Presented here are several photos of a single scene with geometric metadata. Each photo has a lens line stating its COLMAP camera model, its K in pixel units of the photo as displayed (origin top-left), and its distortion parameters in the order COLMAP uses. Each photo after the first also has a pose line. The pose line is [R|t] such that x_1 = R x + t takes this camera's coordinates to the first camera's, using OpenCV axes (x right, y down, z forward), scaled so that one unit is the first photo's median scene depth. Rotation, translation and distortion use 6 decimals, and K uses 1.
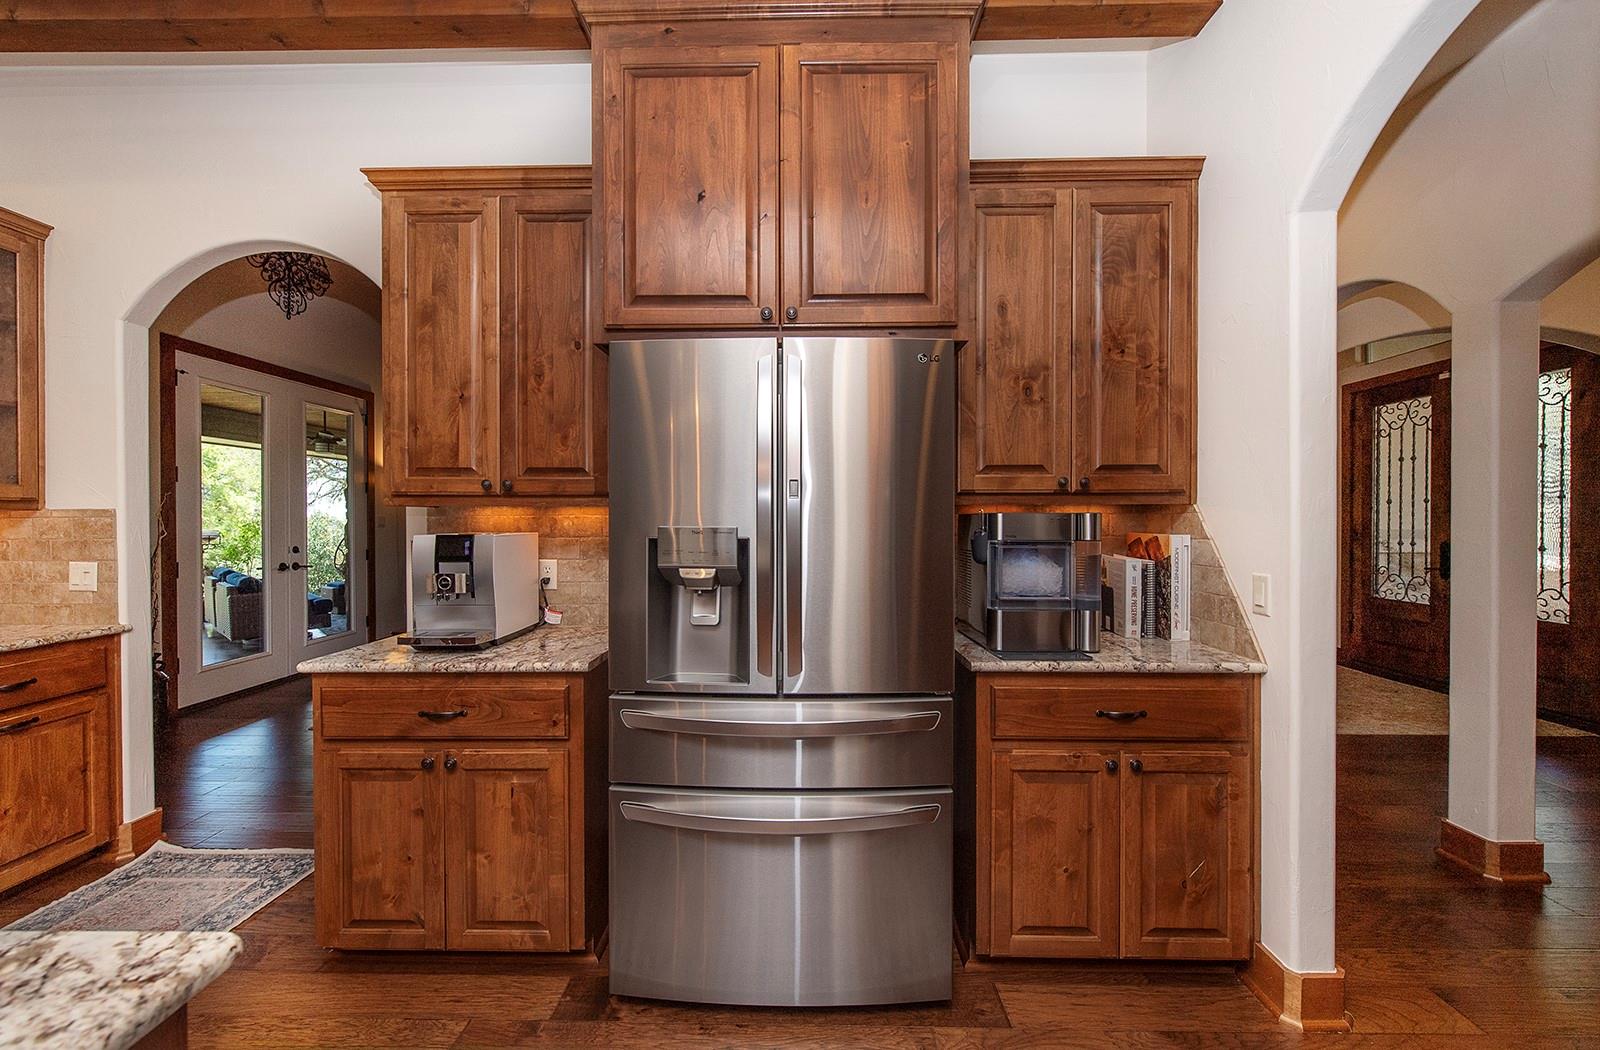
lens RADIAL K [[641.1, 0, 797.6], [0, 641.1, 524.9], [0, 0, 1]] dist [-0.001828, -0.001064]
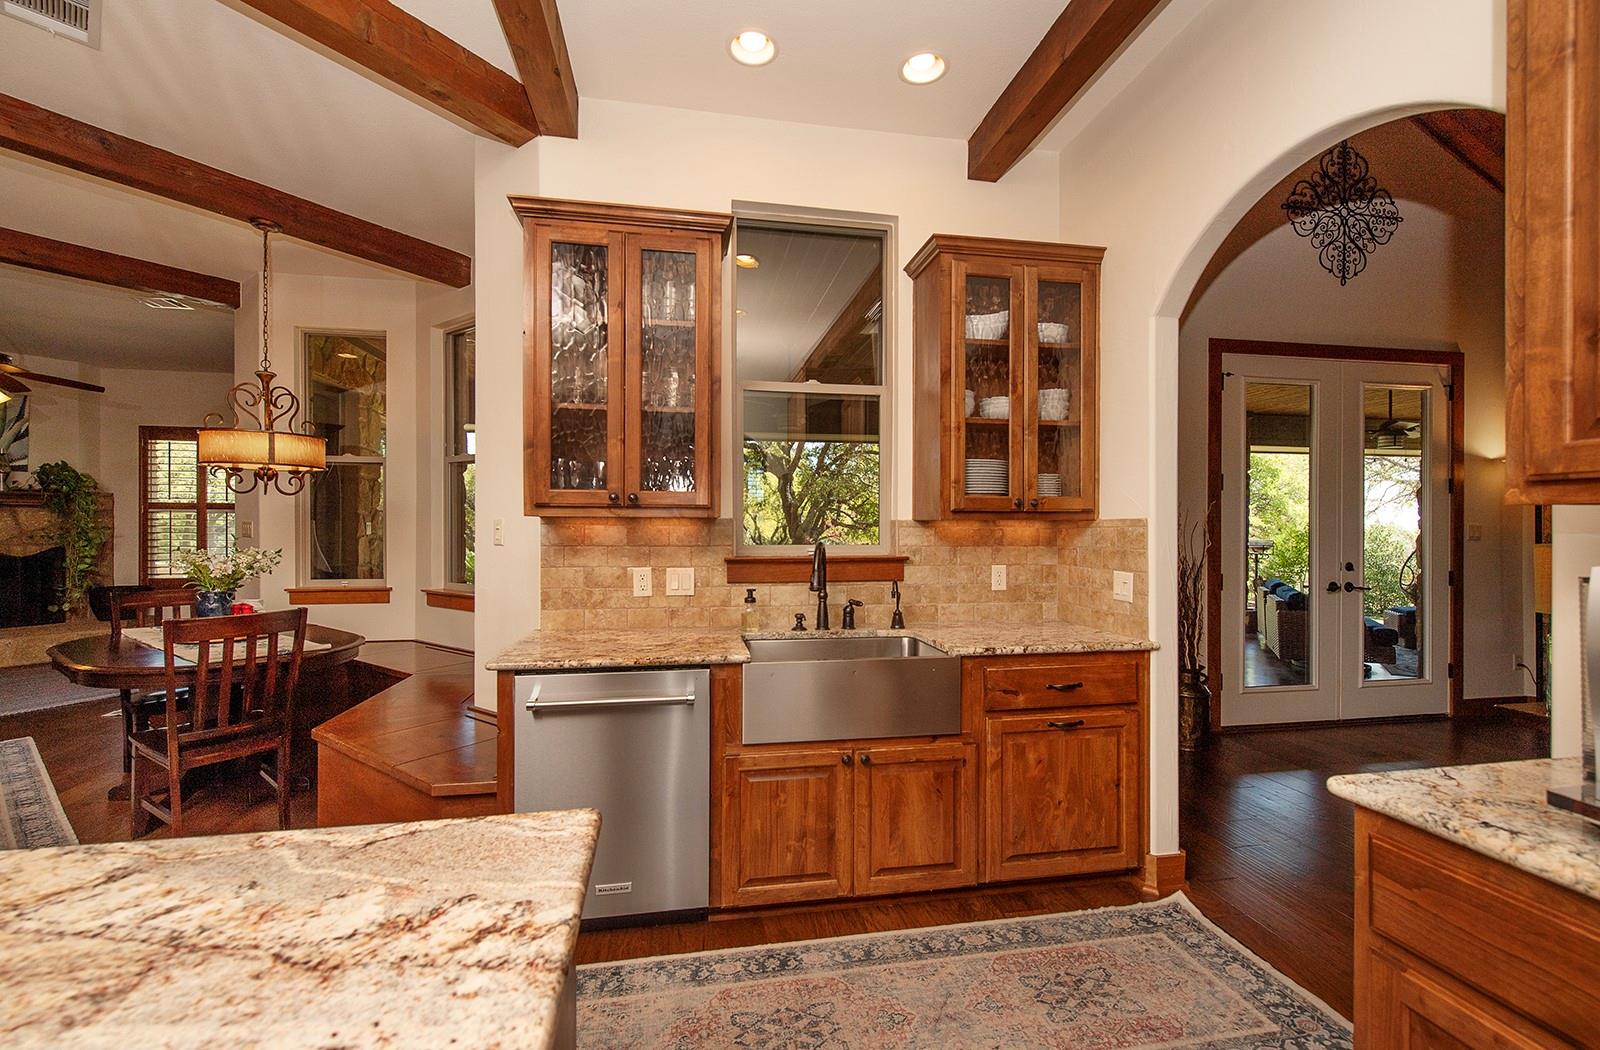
lens RADIAL K [[671.1, 0, 799.1], [0, 671.1, 529.8], [0, 0, 1]] dist [0.004276, -0.001228]
pose [[0.212139, 0.003392, -0.977234, -0.202848], [-0.010710, 0.999942, 0.001146, -0.003253], [0.977181, 0.010223, 0.212163, 0.282451]]
